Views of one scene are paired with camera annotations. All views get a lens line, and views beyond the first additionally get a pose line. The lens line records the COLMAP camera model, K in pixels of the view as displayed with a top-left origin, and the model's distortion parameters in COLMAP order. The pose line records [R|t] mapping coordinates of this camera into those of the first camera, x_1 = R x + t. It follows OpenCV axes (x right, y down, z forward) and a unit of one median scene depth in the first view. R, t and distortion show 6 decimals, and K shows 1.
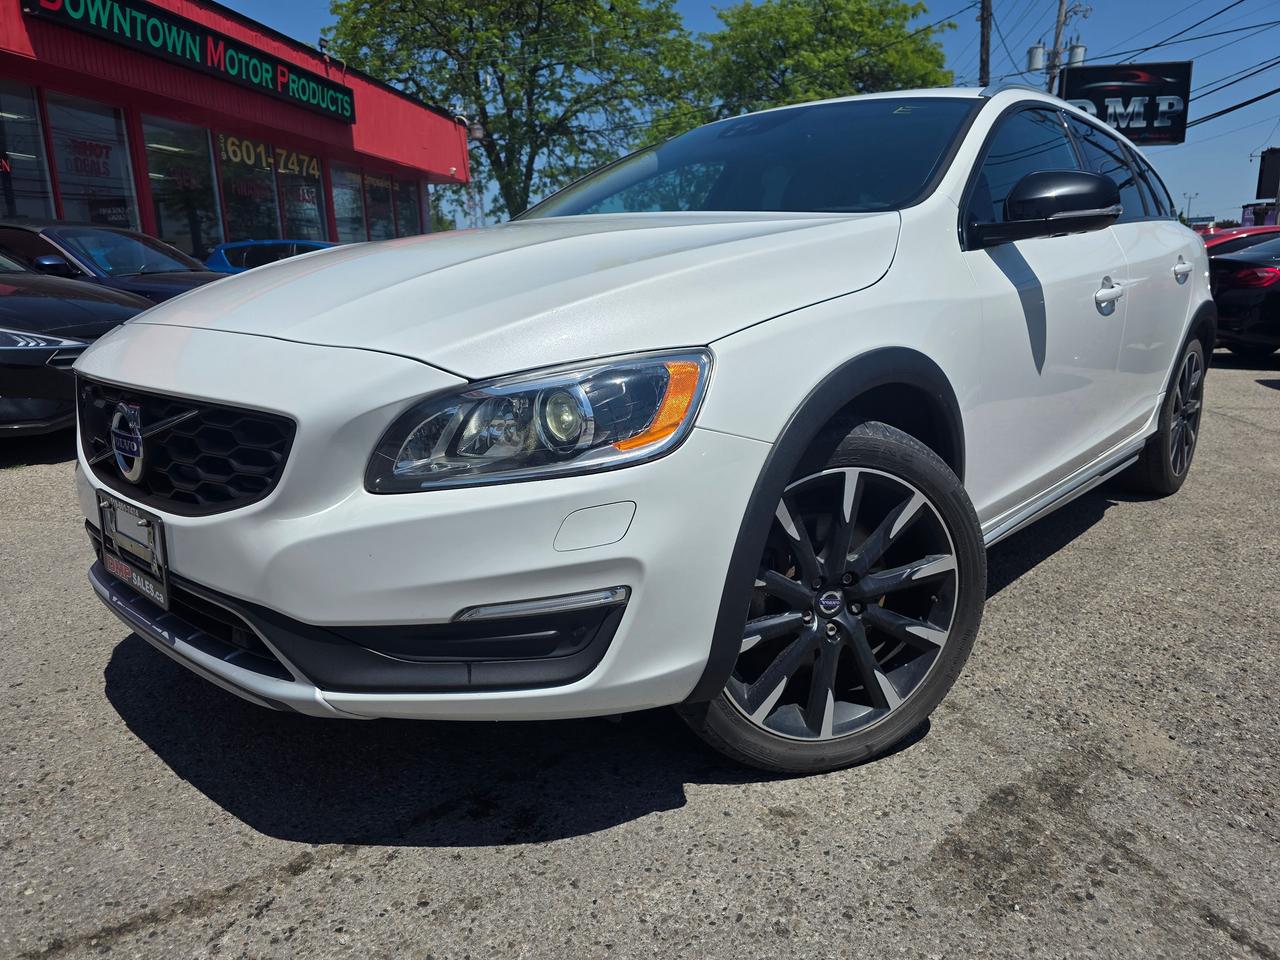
lens RADIAL K [[873.5, 0, 655.3], [0, 873.5, 477.7], [0, 0, 1]] dist [0.019489, -0.034664]
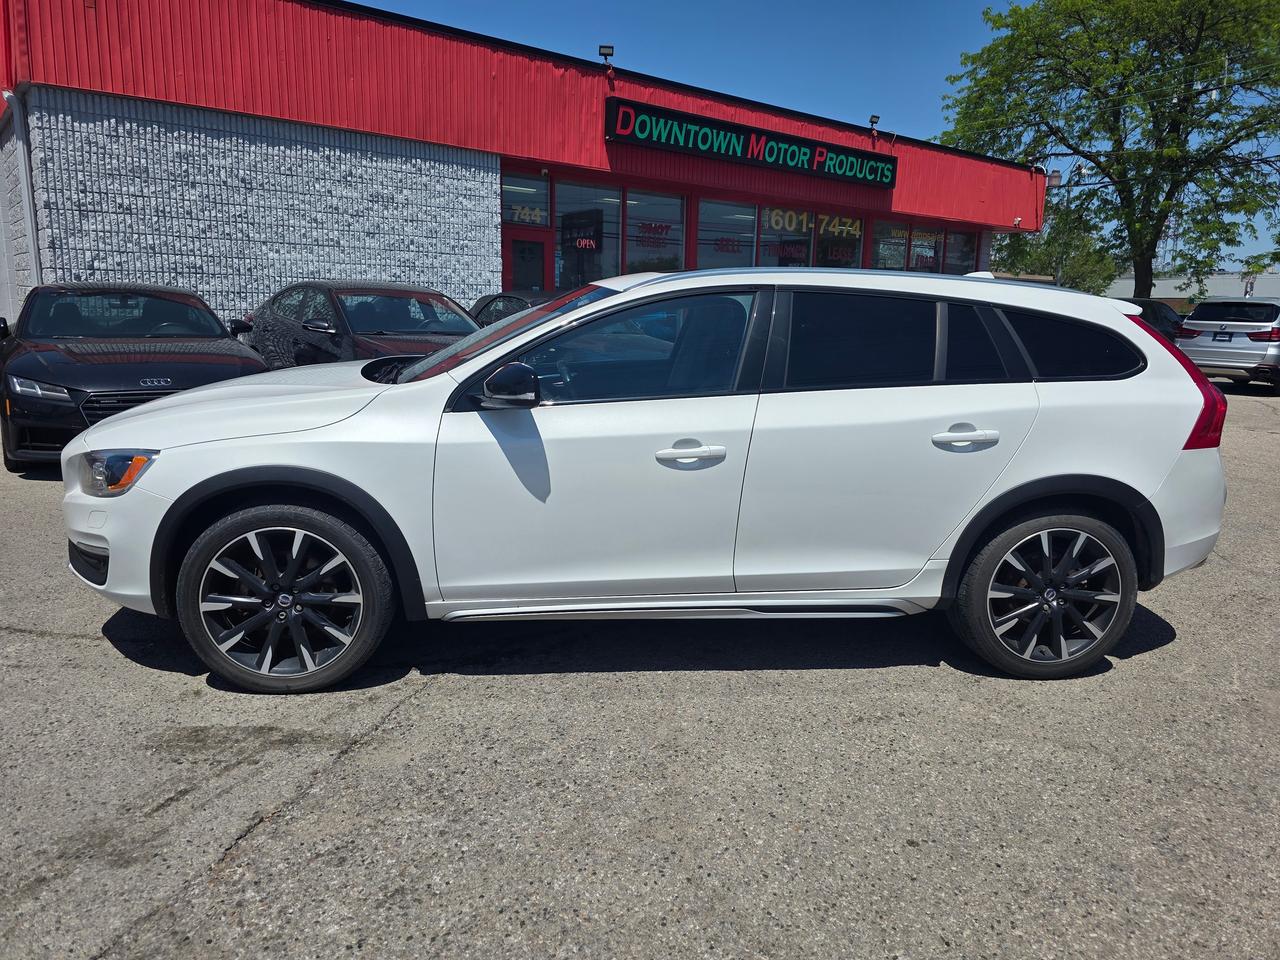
lens RADIAL K [[873.1, 0, 635.9], [0, 873.1, 448.9], [0, 0, 1]] dist [0.053283, -0.054814]
pose [[0.735713, 0.140089, -0.662647, 0.248563], [-0.183148, 0.983075, 0.004488, -0.040405], [0.652060, 0.118061, 0.748919, 0.011627]]
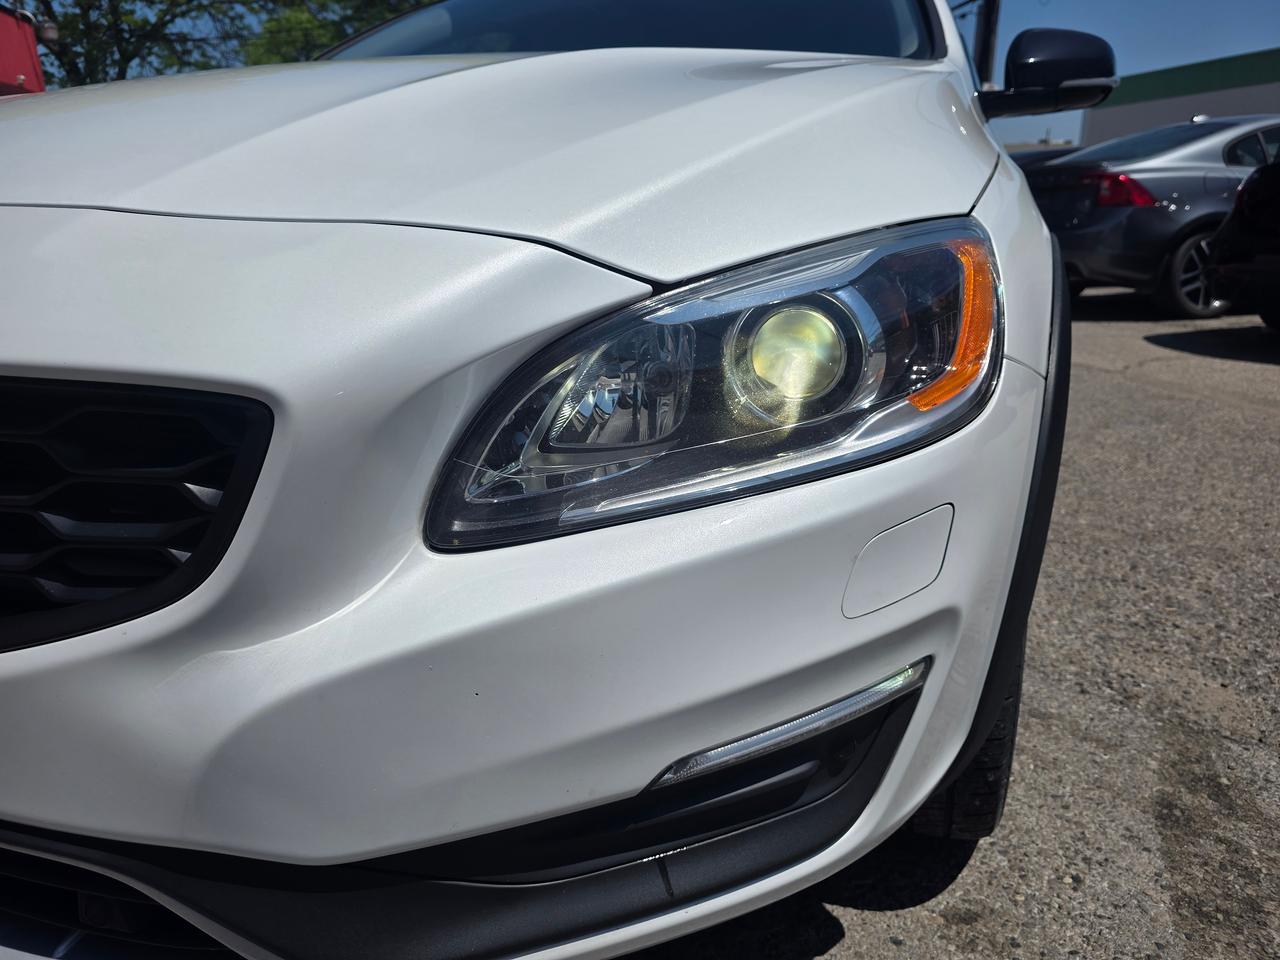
lens RADIAL K [[907.6, 0, 639.5], [0, 907.6, 459.4], [0, 0, 1]] dist [0.059520, -0.070765]
pose [[0.936452, -0.101931, 0.335660, -0.034909], [0.089994, 0.994637, 0.050972, -0.003992], [-0.339056, -0.017525, 0.940603, 0.048426]]
